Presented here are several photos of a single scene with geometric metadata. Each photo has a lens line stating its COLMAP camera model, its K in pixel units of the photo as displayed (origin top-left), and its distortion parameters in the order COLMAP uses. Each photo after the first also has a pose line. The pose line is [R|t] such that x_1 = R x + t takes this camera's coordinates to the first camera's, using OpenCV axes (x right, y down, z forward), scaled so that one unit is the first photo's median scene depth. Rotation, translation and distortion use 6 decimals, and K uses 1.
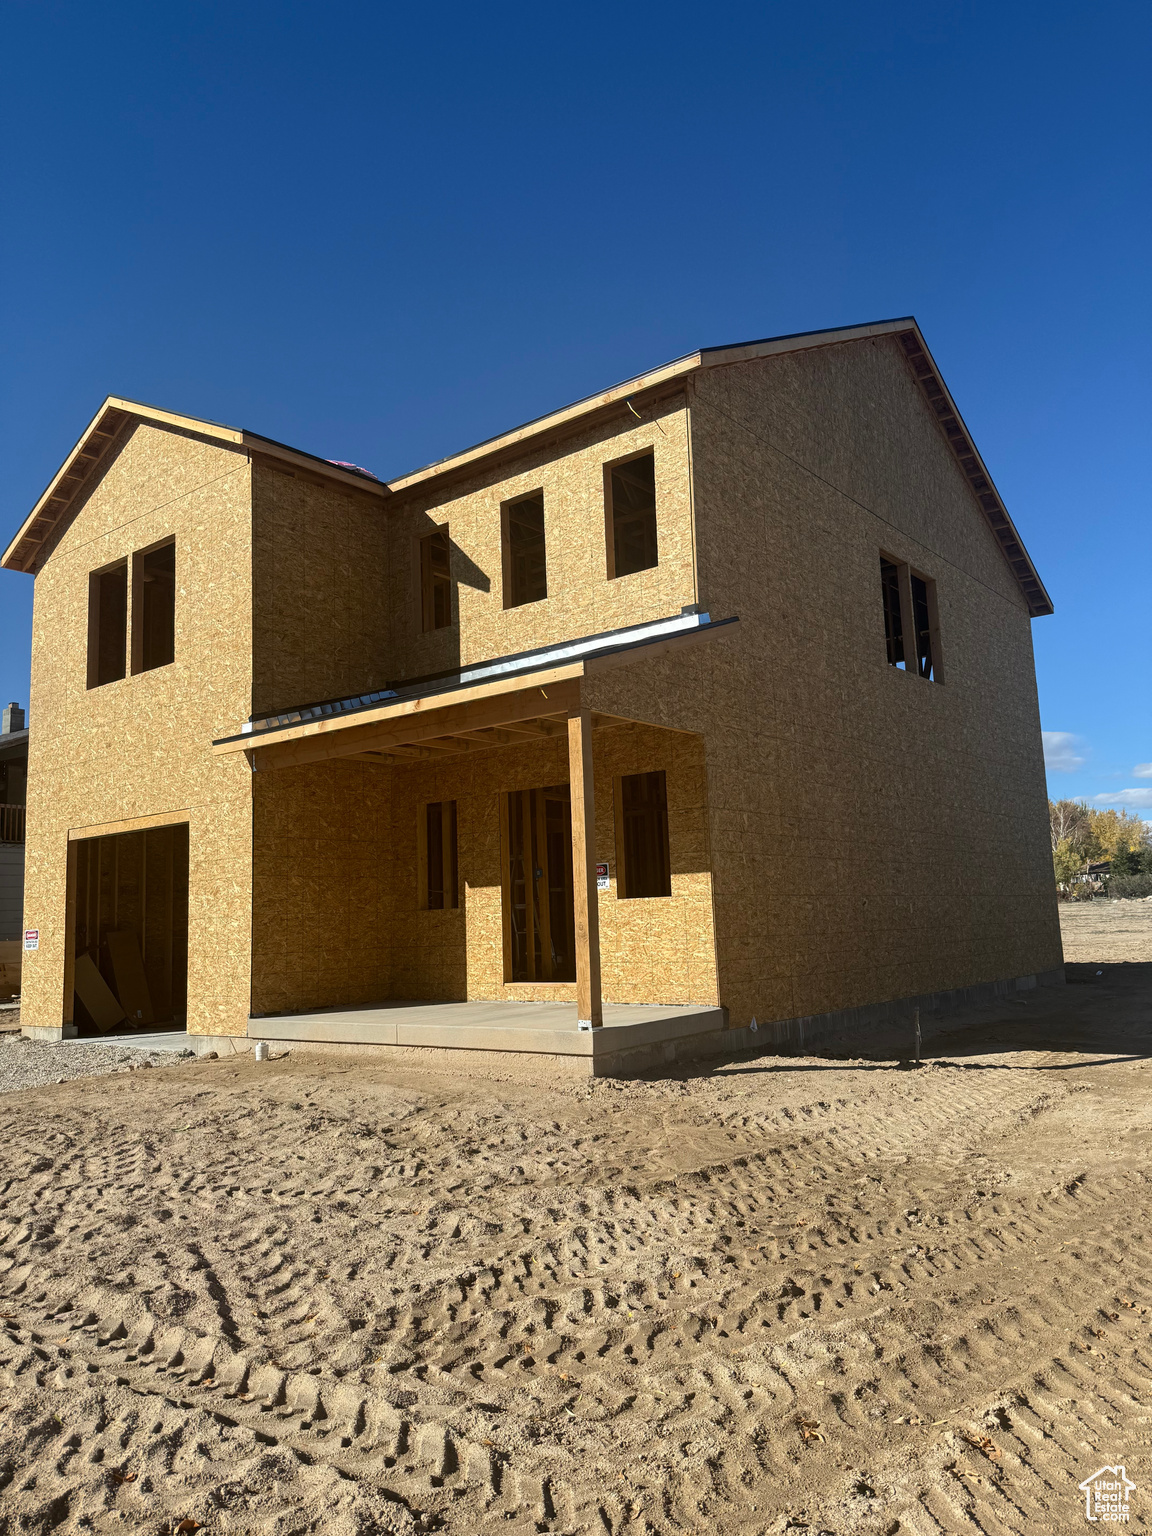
lens RADIAL K [[1072.4, 0, 576.8], [0, 1072.4, 757.6], [0, 0, 1]] dist [0.095757, -0.014560]
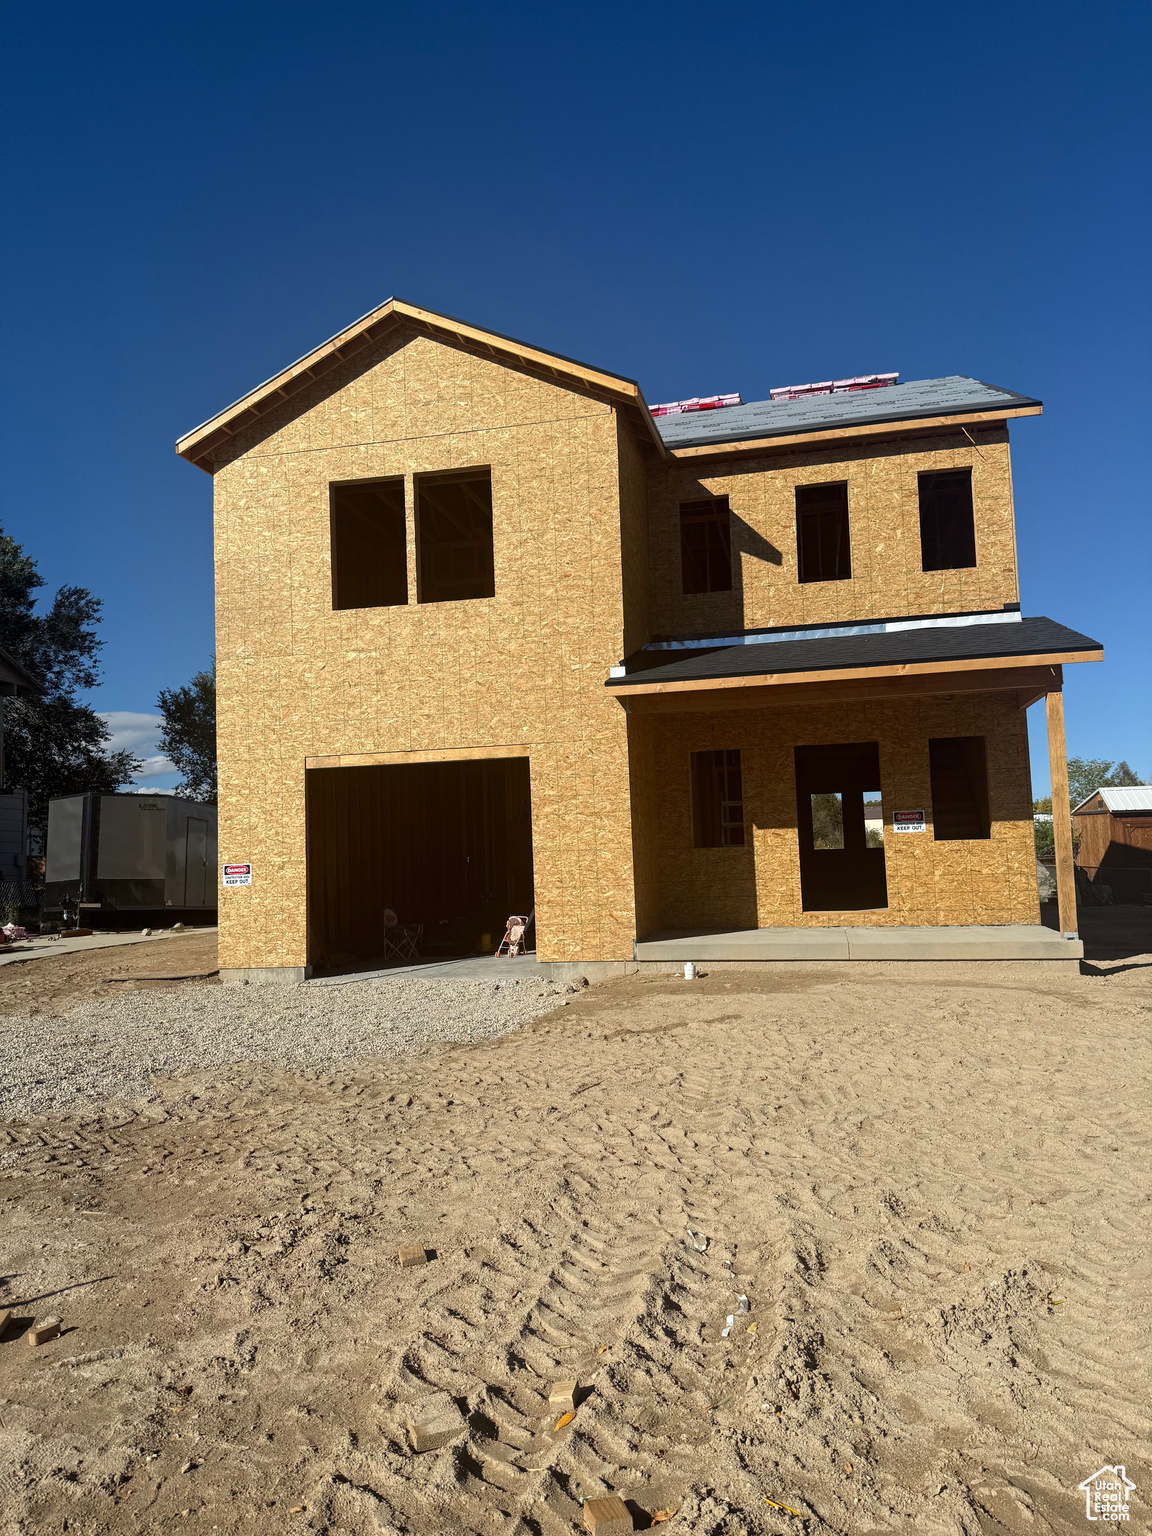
lens RADIAL K [[1072.4, 0, 575.2], [0, 1072.4, 763.3], [0, 0, 1]] dist [0.095757, -0.014560]
pose [[0.893591, 0.047404, 0.446373, -0.775166], [-0.067860, 0.997245, 0.029944, 0.032270], [-0.443724, -0.057048, 0.894346, 0.083023]]
